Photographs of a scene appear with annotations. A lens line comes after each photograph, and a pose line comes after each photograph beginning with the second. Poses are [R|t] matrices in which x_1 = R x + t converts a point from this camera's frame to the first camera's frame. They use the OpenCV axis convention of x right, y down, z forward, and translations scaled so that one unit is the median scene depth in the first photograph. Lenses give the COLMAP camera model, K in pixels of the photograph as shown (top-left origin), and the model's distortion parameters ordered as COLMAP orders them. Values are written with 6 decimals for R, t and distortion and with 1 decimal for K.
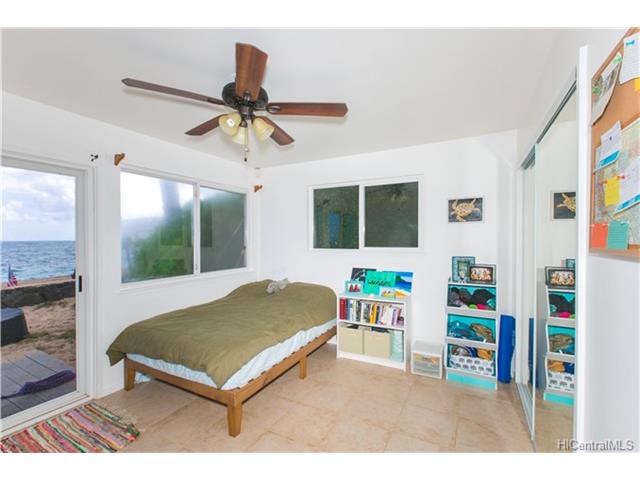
lens RADIAL K [[288.9, 0, 322.7], [0, 288.9, 243.2], [0, 0, 1]] dist [0.001502, -0.000012]
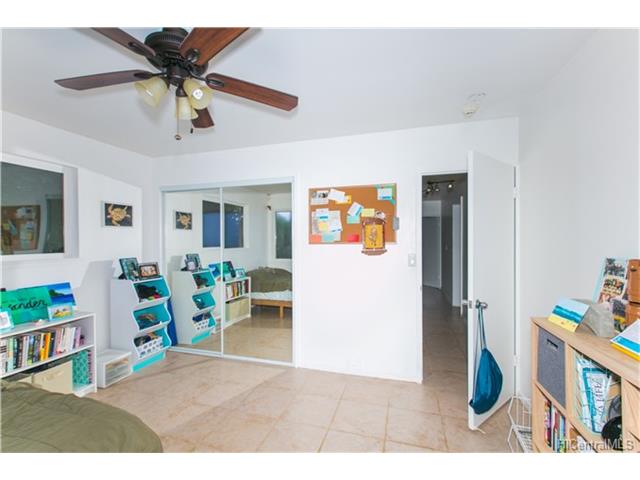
lens RADIAL K [[288.9, 0, 322.7], [0, 288.9, 243.2], [0, 0, 1]] dist [0.001502, -0.000012]
pose [[-0.198143, -0.008420, 0.980137, -0.706332], [0.017640, 0.999771, 0.012155, -0.010511], [-0.980014, 0.019698, -0.197949, 0.474561]]
